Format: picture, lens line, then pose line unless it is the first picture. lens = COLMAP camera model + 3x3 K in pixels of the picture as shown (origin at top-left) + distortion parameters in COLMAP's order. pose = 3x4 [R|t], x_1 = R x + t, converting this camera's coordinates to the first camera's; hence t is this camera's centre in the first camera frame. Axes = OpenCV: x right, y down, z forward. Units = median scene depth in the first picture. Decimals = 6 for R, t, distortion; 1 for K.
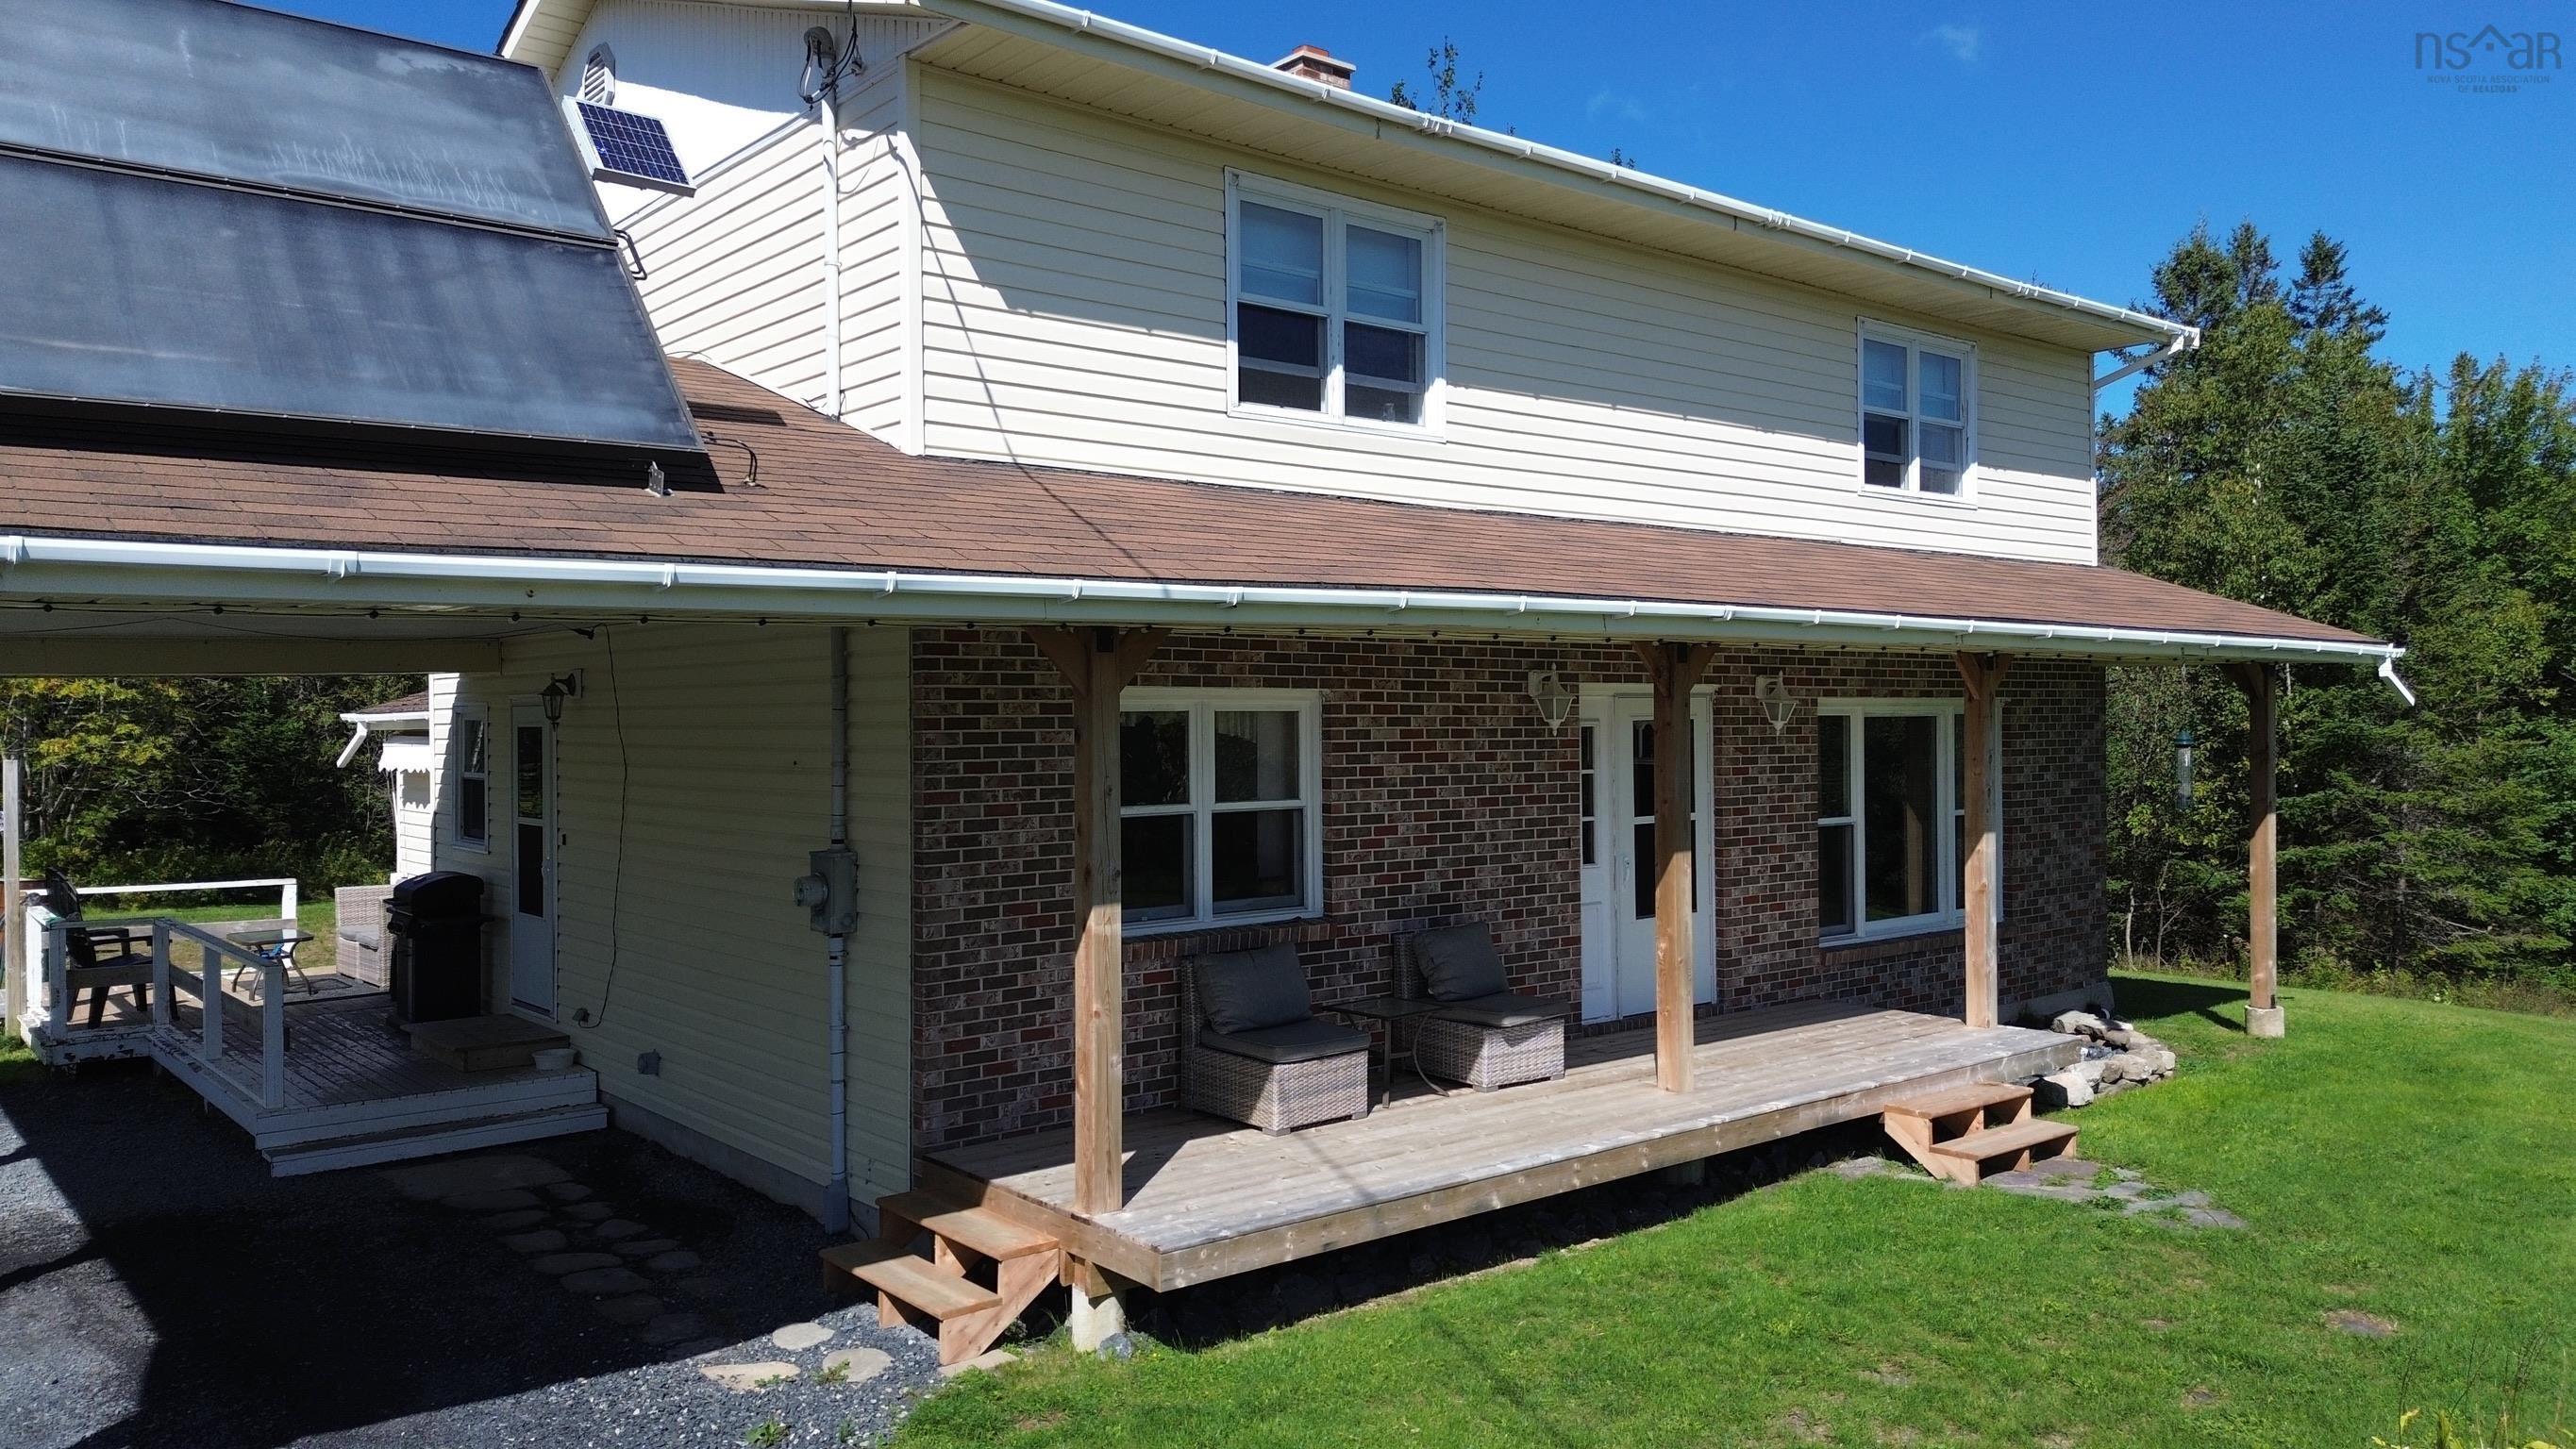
lens RADIAL K [[1819.0, 0, 1287.7], [0, 1819.0, 713.7], [0, 0, 1]] dist [0.077056, -0.085574]
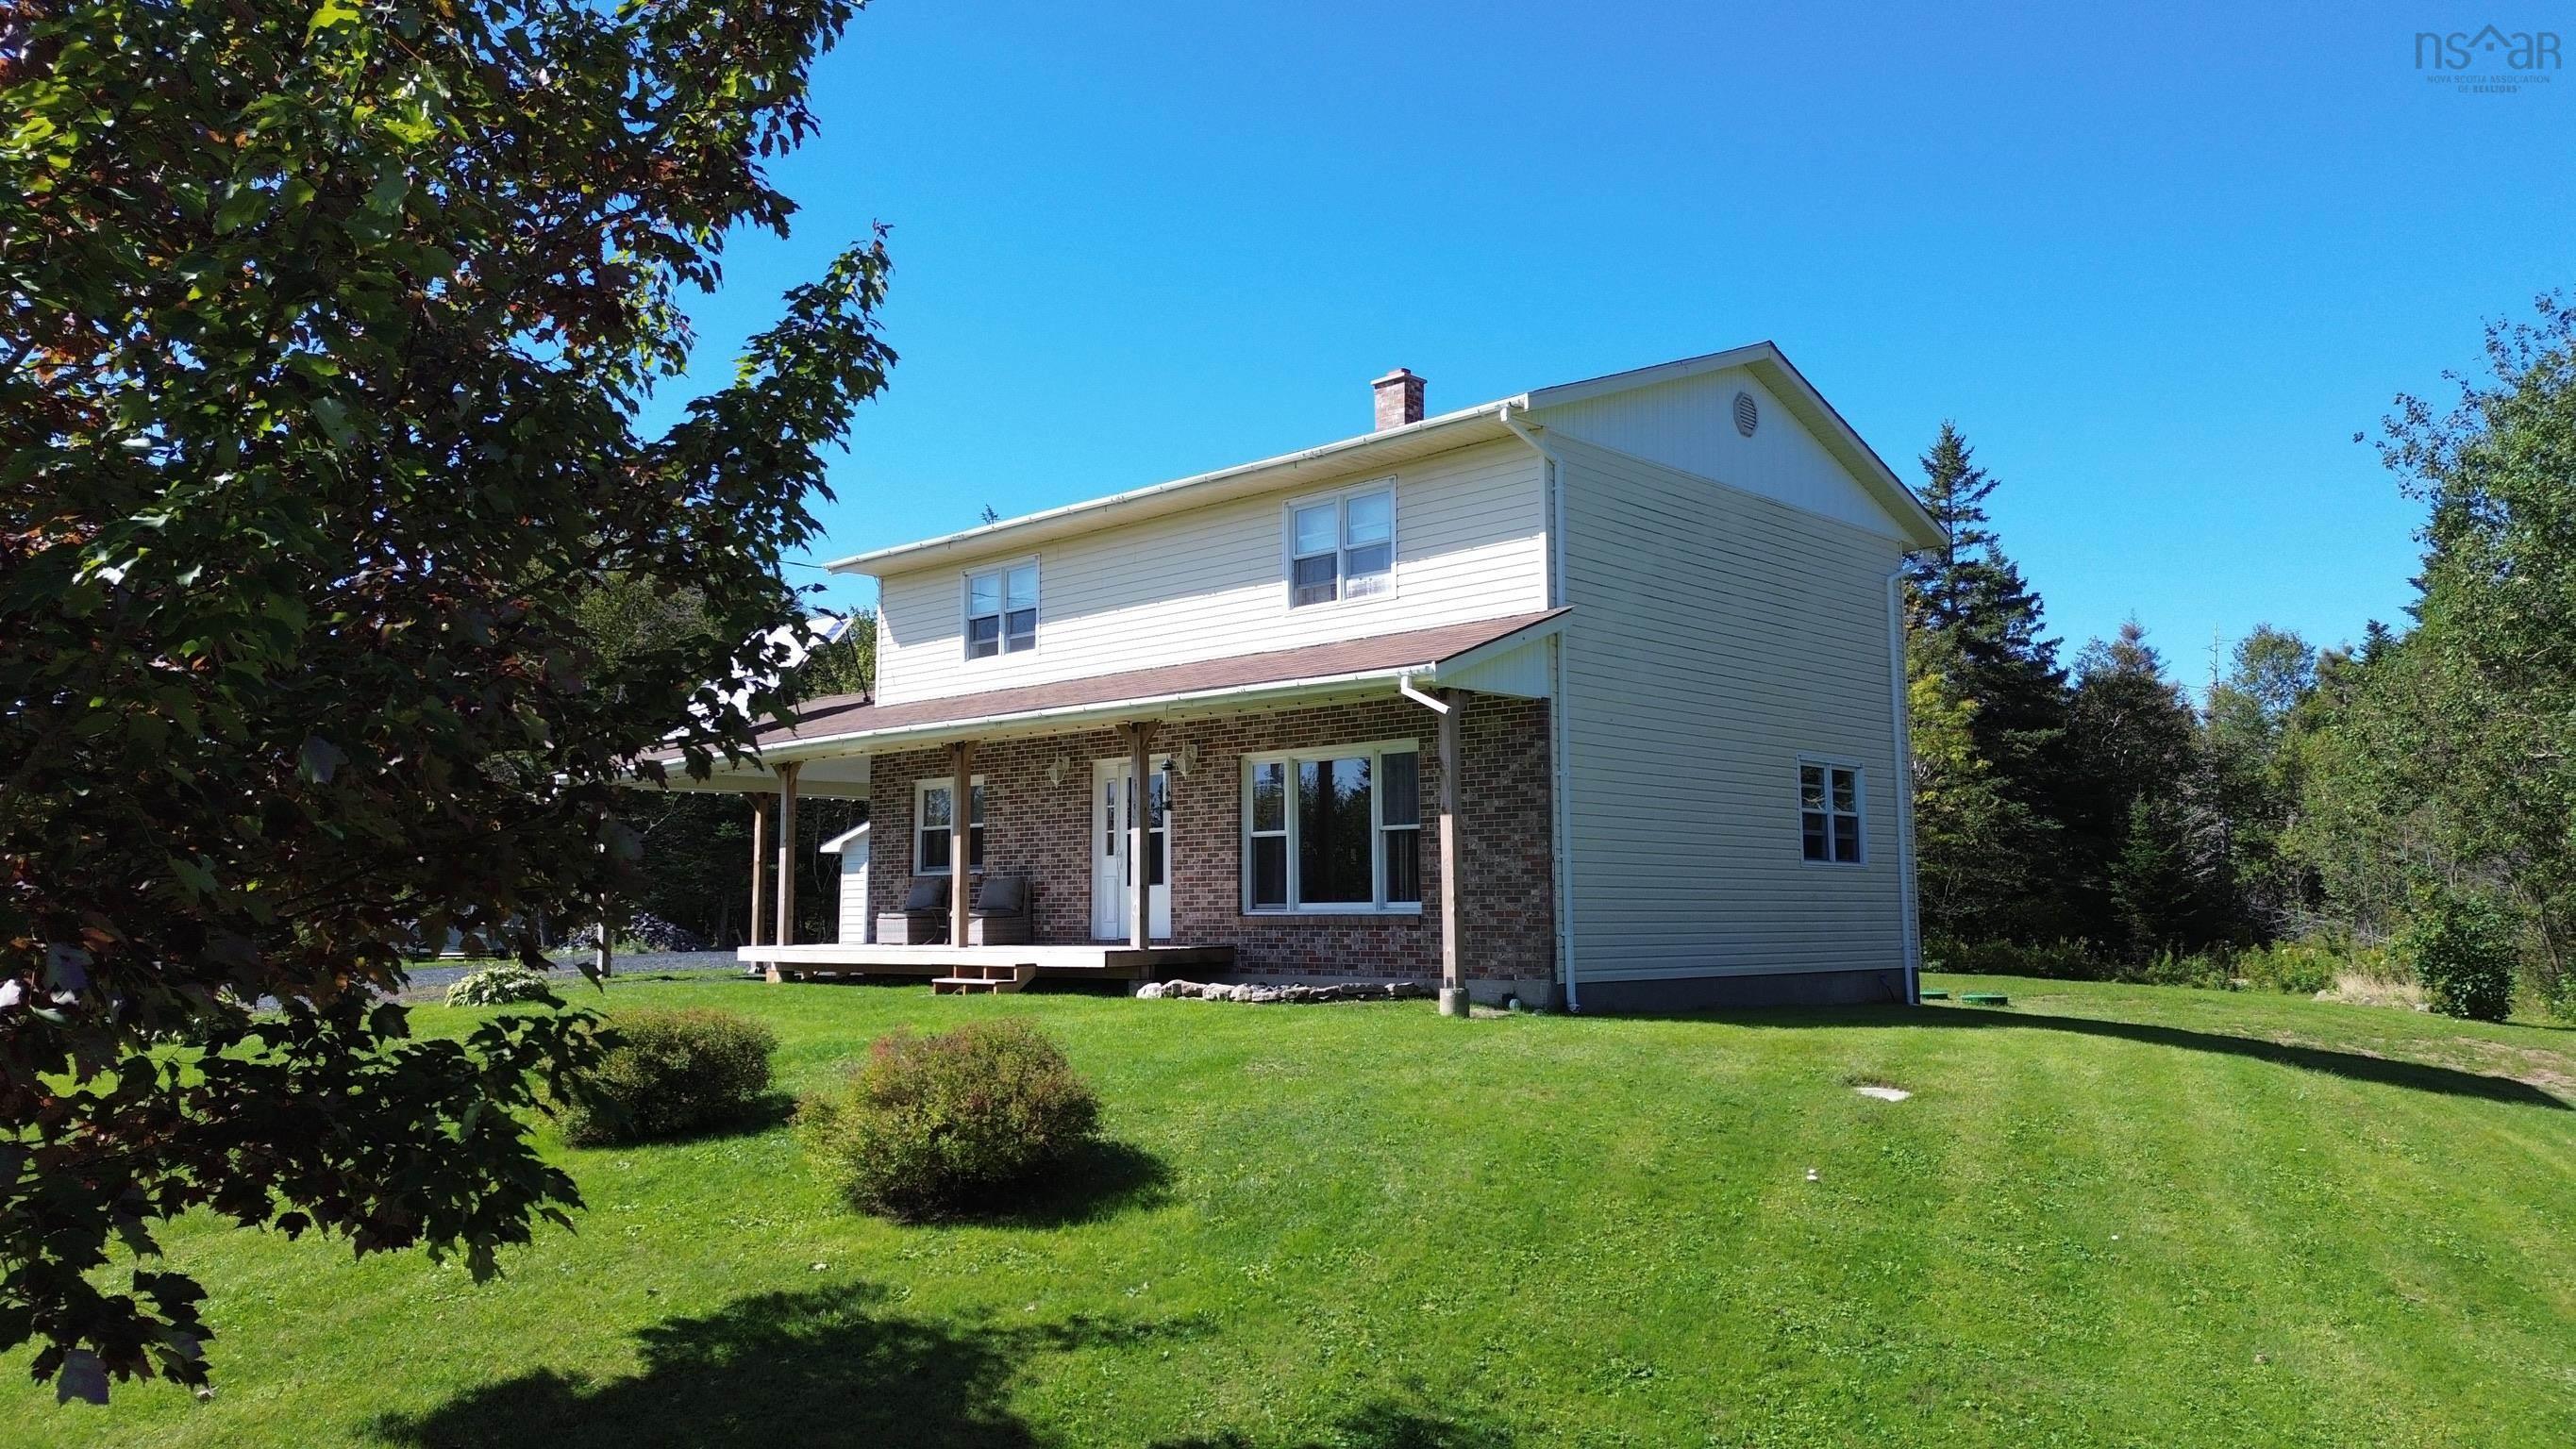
lens RADIAL K [[1819.0, 0, 1292.6], [0, 1819.0, 713.7], [0, 0, 1]] dist [0.077056, -0.085574]
pose [[0.122507, -0.104384, -0.986963, 2.345097], [0.006839, 0.994519, -0.104334, 0.153160], [0.992444, 0.006032, 0.122549, 1.089211]]
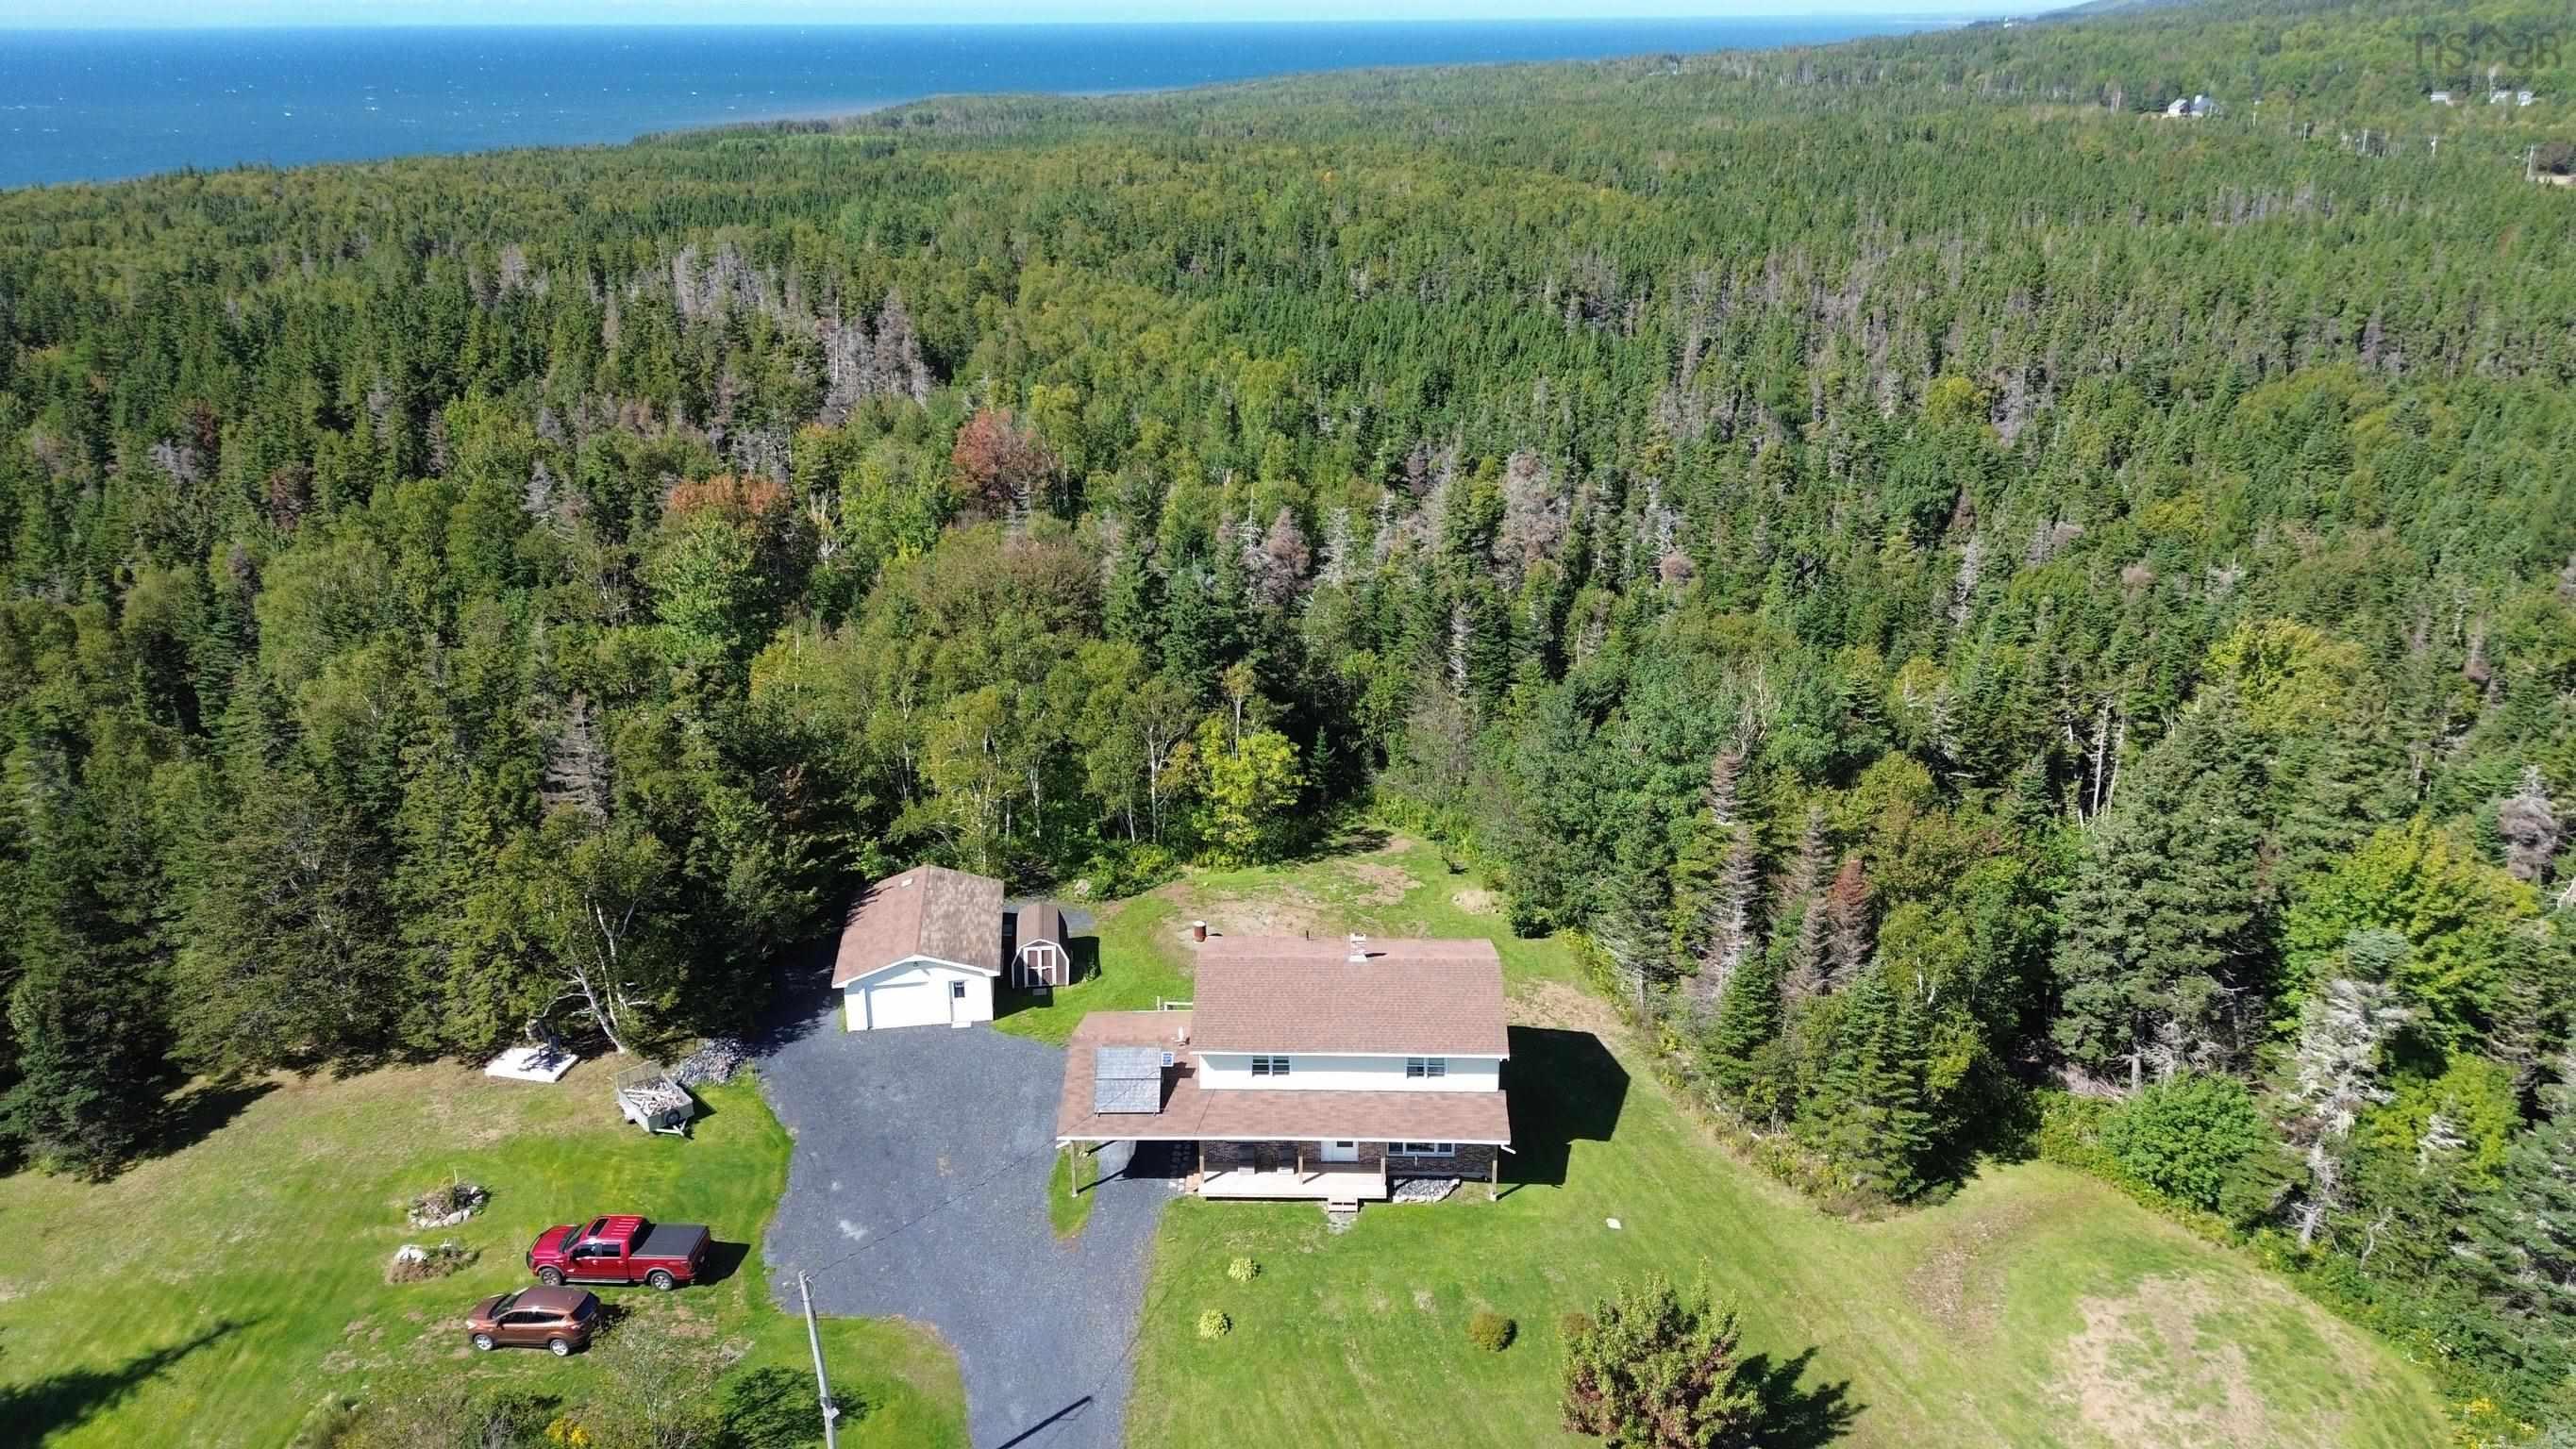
lens RADIAL K [[1819.0, 0, 1283.5], [0, 1819.0, 702.5], [0, 0, 1]] dist [0.077056, -0.085574]
pose [[0.751089, 0.234732, -0.617063, 3.937465], [0.003272, 0.933324, 0.359021, -3.919695], [0.660193, -0.271676, 0.700241, -3.353843]]
